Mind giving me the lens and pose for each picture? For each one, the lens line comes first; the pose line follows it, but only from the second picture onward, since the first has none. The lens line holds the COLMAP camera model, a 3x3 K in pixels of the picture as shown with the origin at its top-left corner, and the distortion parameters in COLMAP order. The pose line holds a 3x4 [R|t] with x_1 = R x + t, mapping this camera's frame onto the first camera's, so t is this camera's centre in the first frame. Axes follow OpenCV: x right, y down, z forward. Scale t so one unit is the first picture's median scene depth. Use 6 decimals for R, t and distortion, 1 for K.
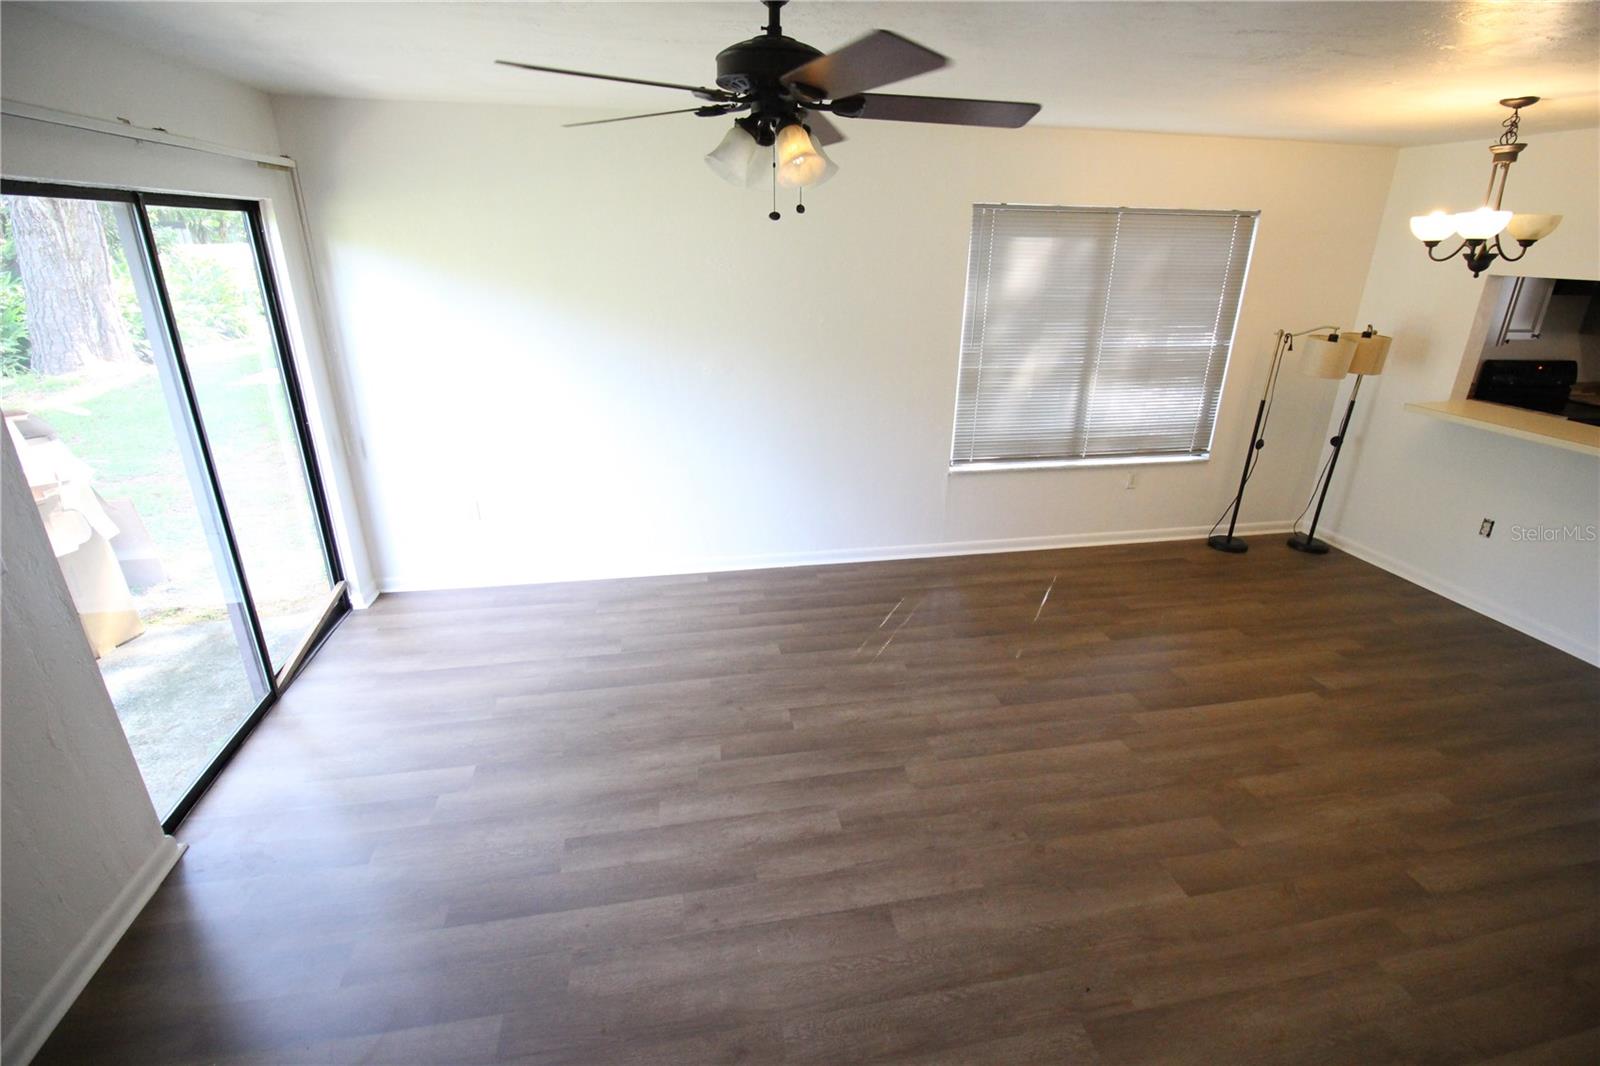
lens RADIAL K [[747.9, 0, 804.2], [0, 747.9, 536.5], [0, 0, 1]] dist [-0.004939, -0.010460]
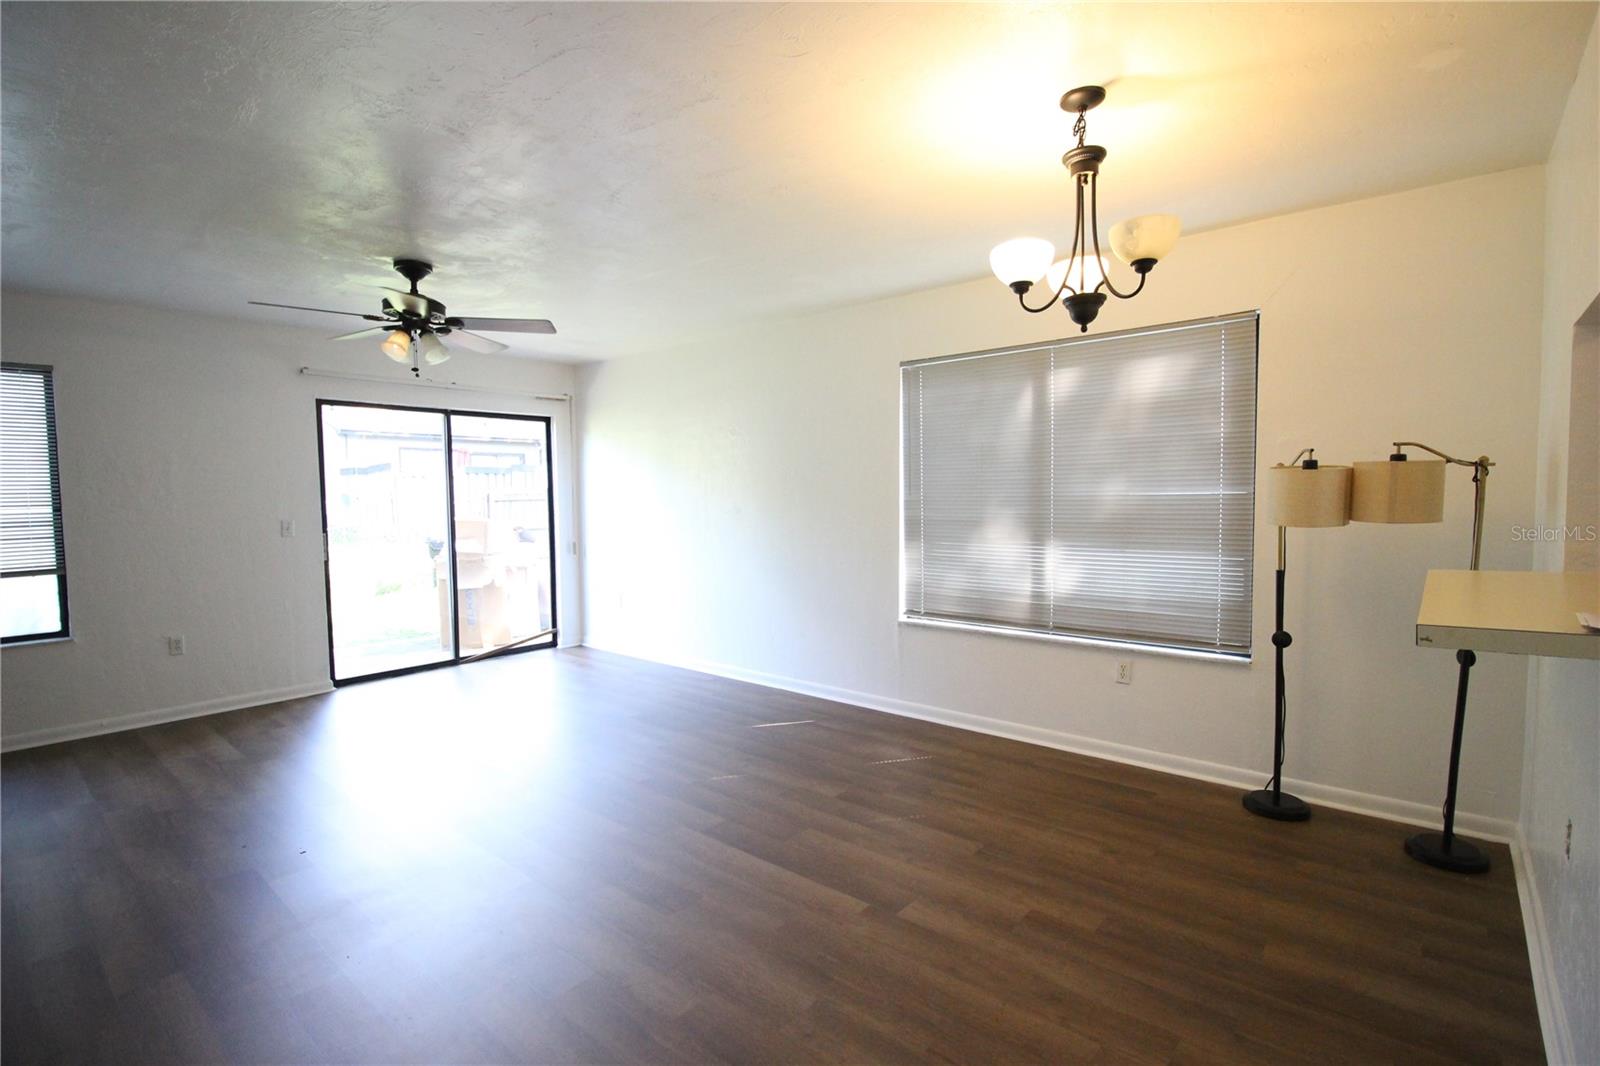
lens RADIAL K [[747.9, 0, 809.7], [0, 747.9, 543.8], [0, 0, 1]] dist [-0.004939, -0.010460]
pose [[0.618977, 0.031996, -0.784757, 1.169161], [-0.265526, 0.948863, -0.170747, 0.018456], [0.739164, 0.314062, 0.595820, 0.414461]]
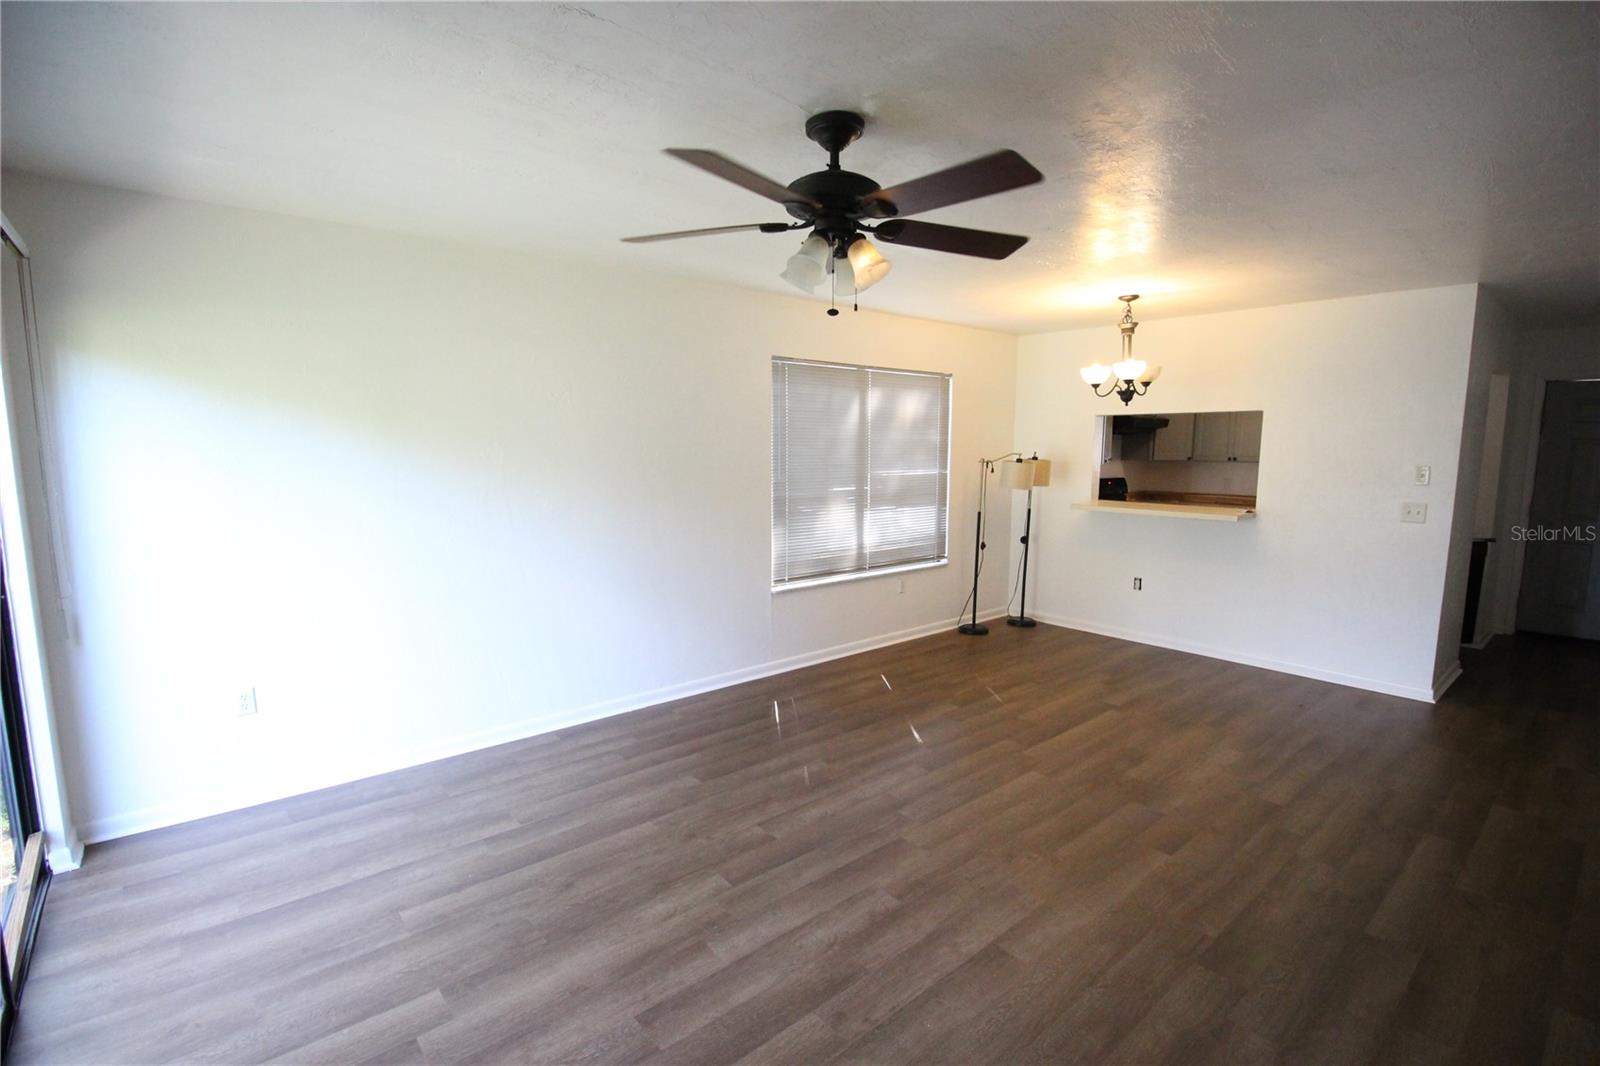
lens RADIAL K [[747.9, 0, 806.1], [0, 747.9, 543.3], [0, 0, 1]] dist [-0.004939, -0.010460]
pose [[0.866620, -0.073582, 0.493513, -0.382130], [0.186304, 0.965254, -0.183237, 0.067823], [-0.462882, 0.250741, 0.850217, 0.072311]]
